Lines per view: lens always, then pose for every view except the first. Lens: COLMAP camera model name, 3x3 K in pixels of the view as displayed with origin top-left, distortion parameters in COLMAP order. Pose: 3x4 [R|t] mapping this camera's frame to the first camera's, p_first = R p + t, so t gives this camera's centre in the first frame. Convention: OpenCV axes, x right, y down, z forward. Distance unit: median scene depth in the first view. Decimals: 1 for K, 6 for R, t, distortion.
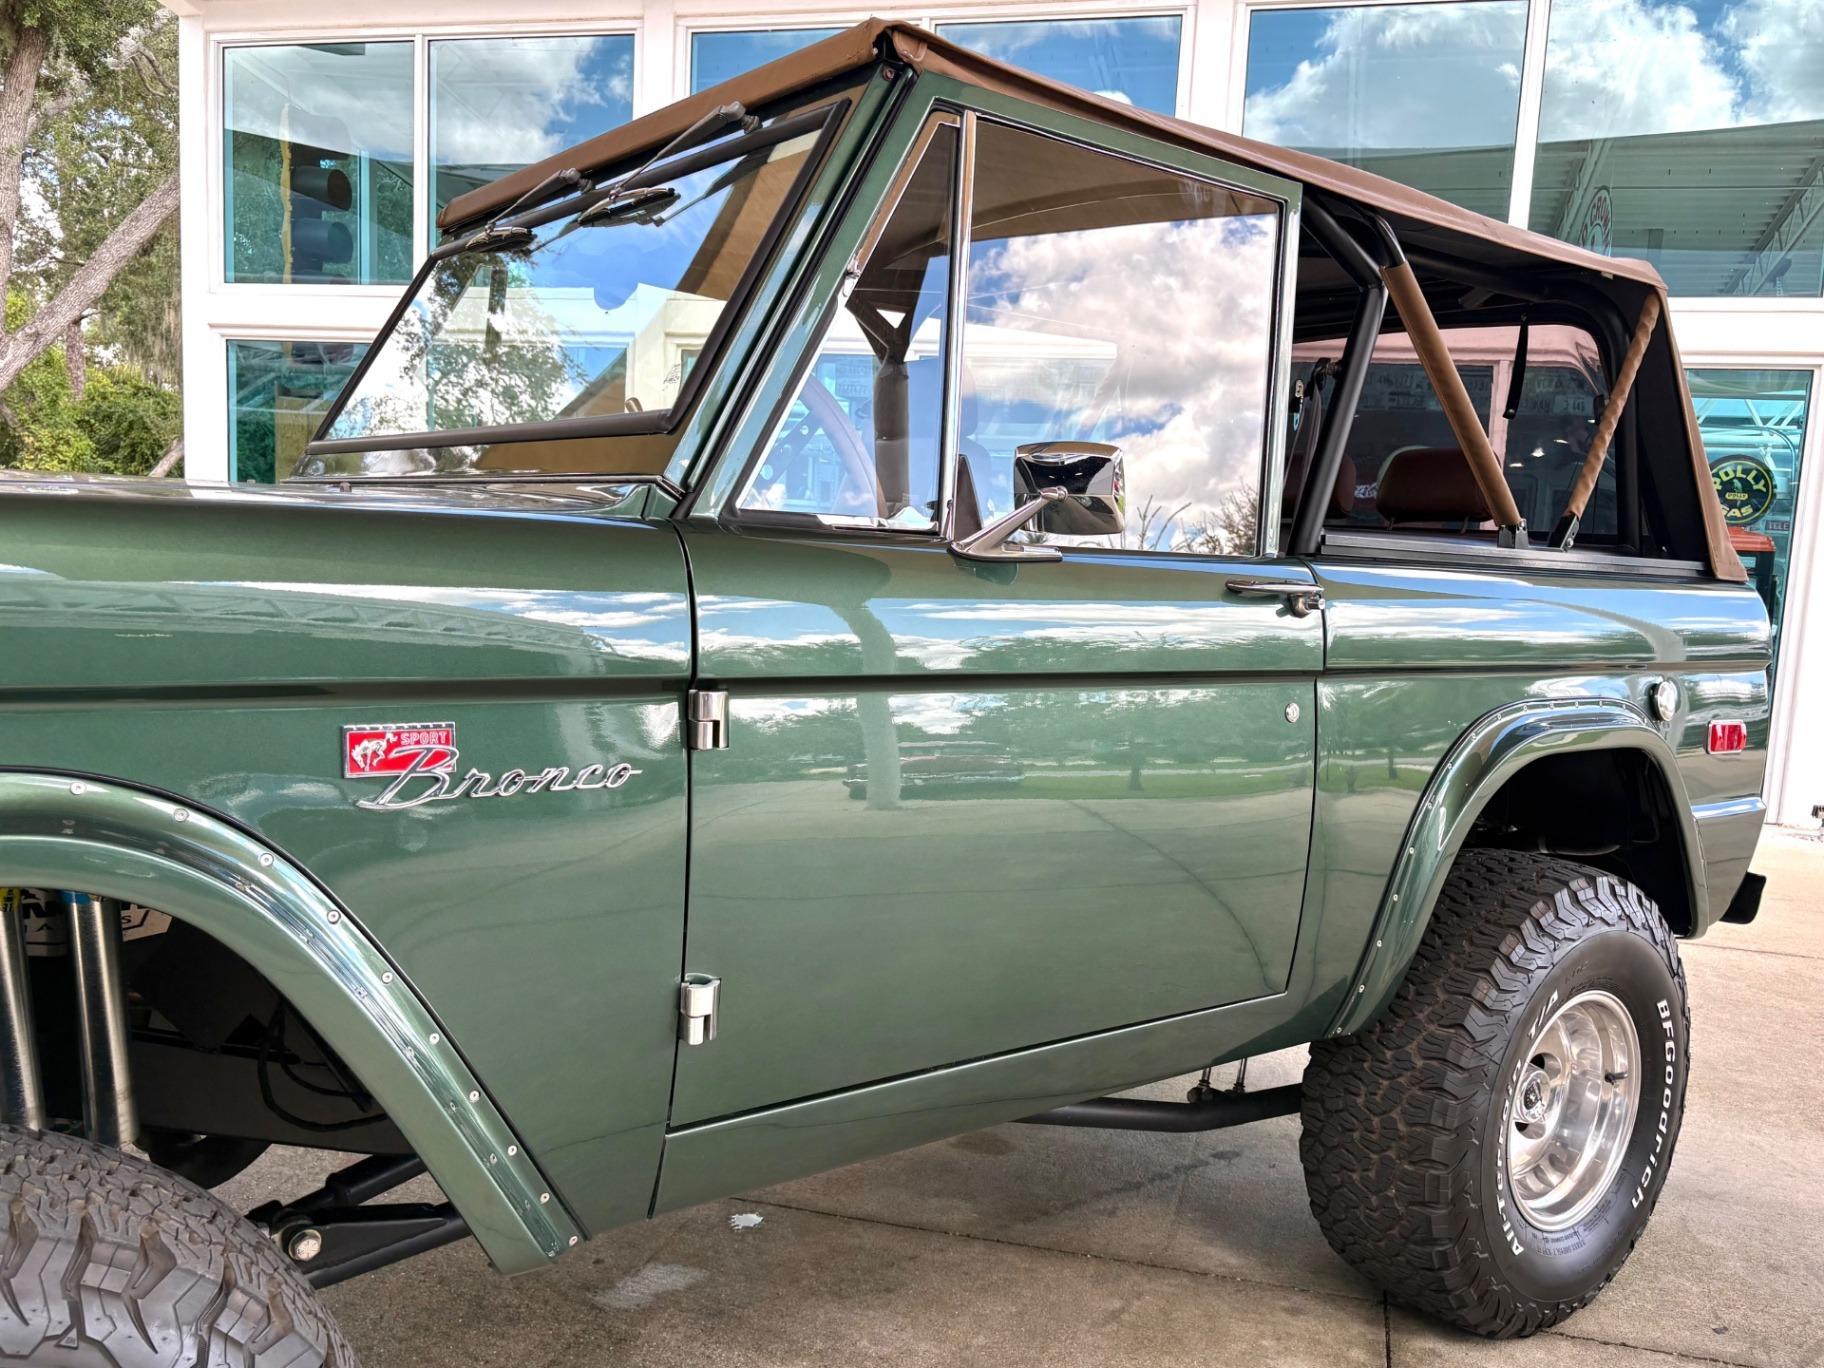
lens RADIAL K [[1474.6, 0, 966.5], [0, 1474.6, 711.9], [0, 0, 1]] dist [0.018626, 0.007576]
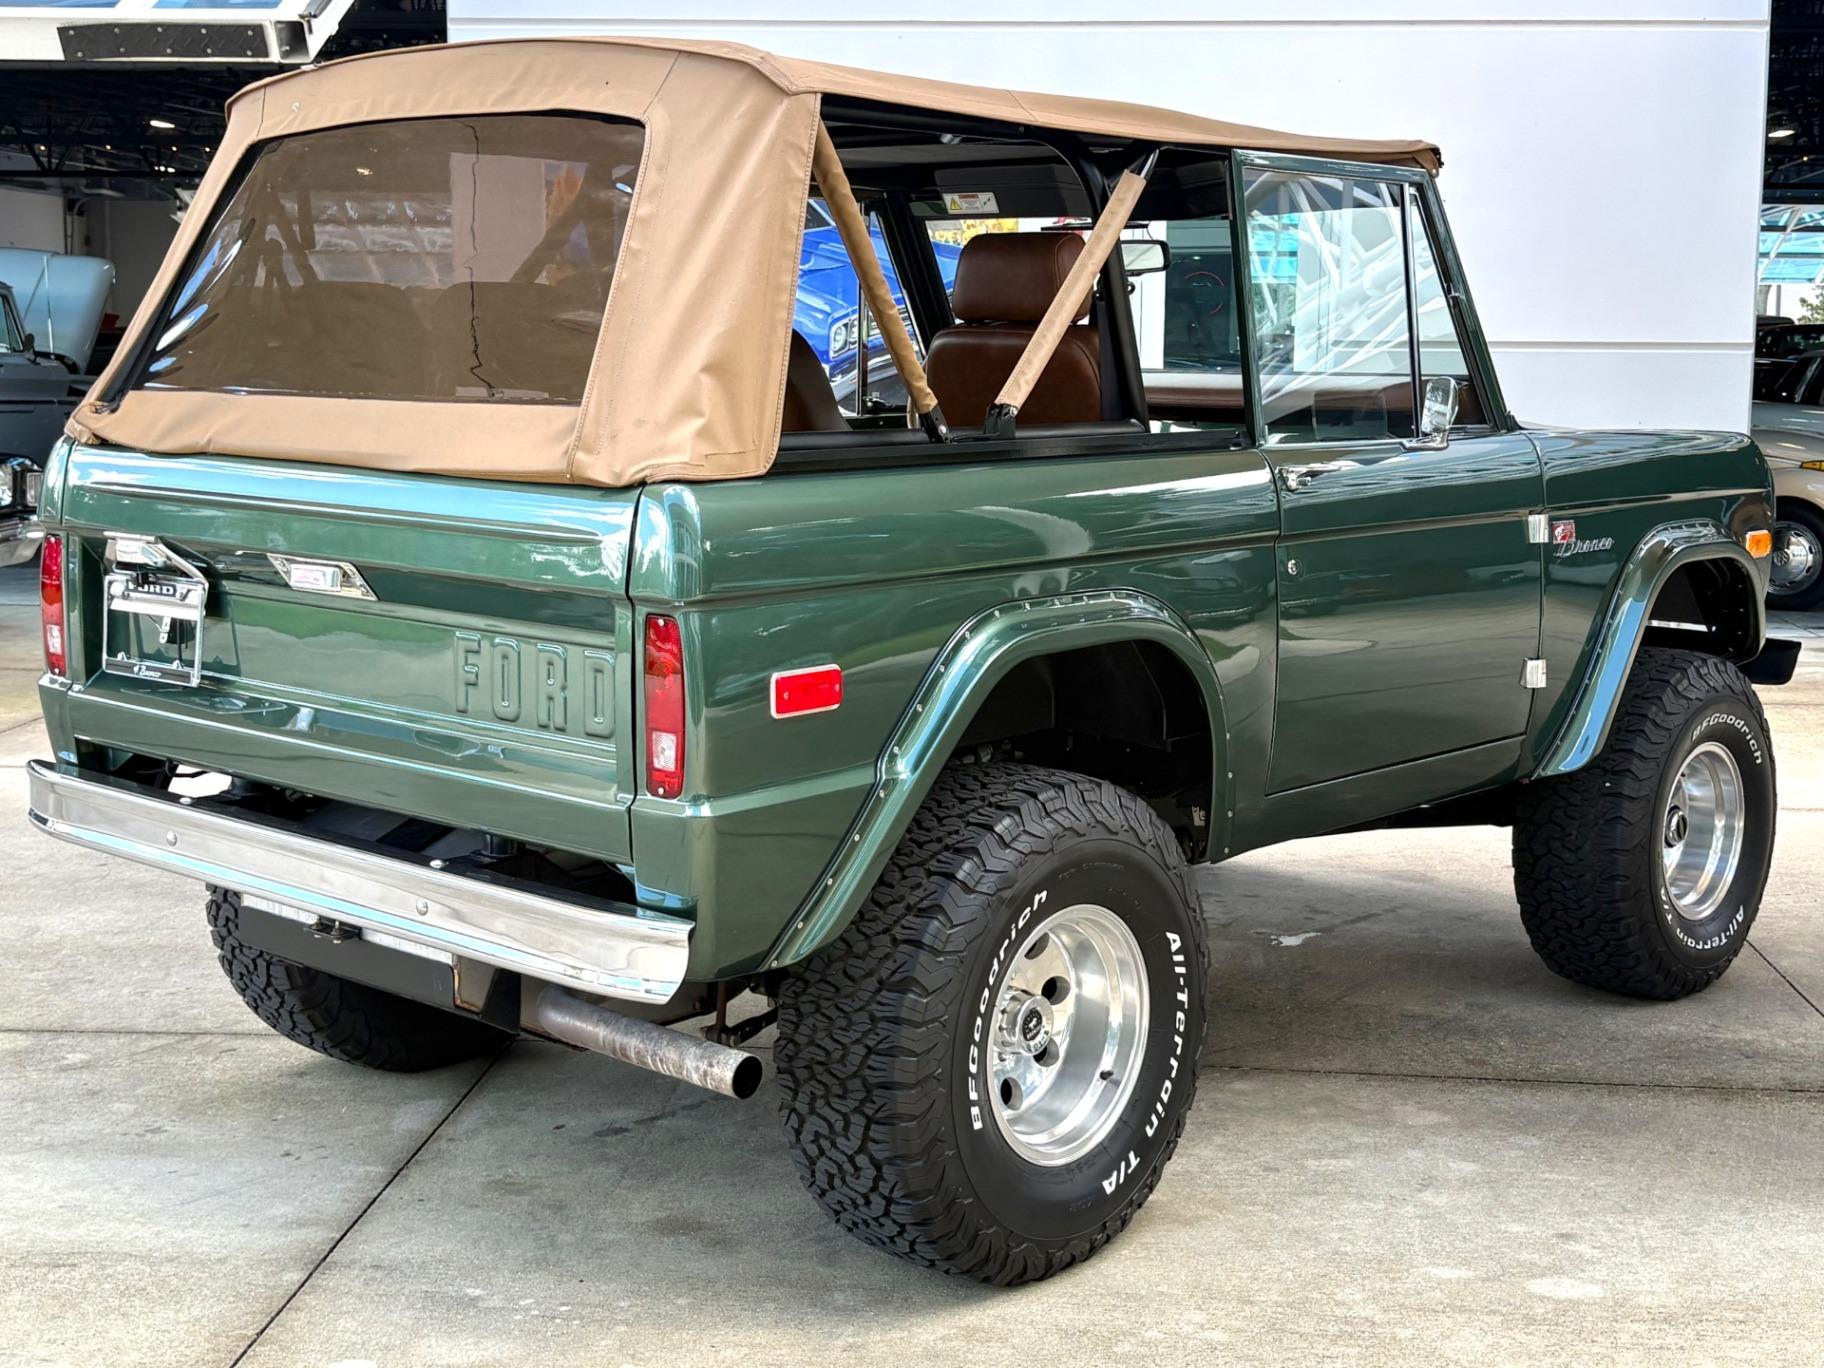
lens RADIAL K [[2380.2, 0, 951.1], [0, 2380.2, 649.6], [0, 0, 1]] dist [0.218706, -0.751127]
pose [[-0.980516, -0.036437, -0.193033, 0.335460], [-0.081660, 0.969325, 0.231822, -0.401041], [0.178664, 0.243068, -0.953413, 2.948147]]
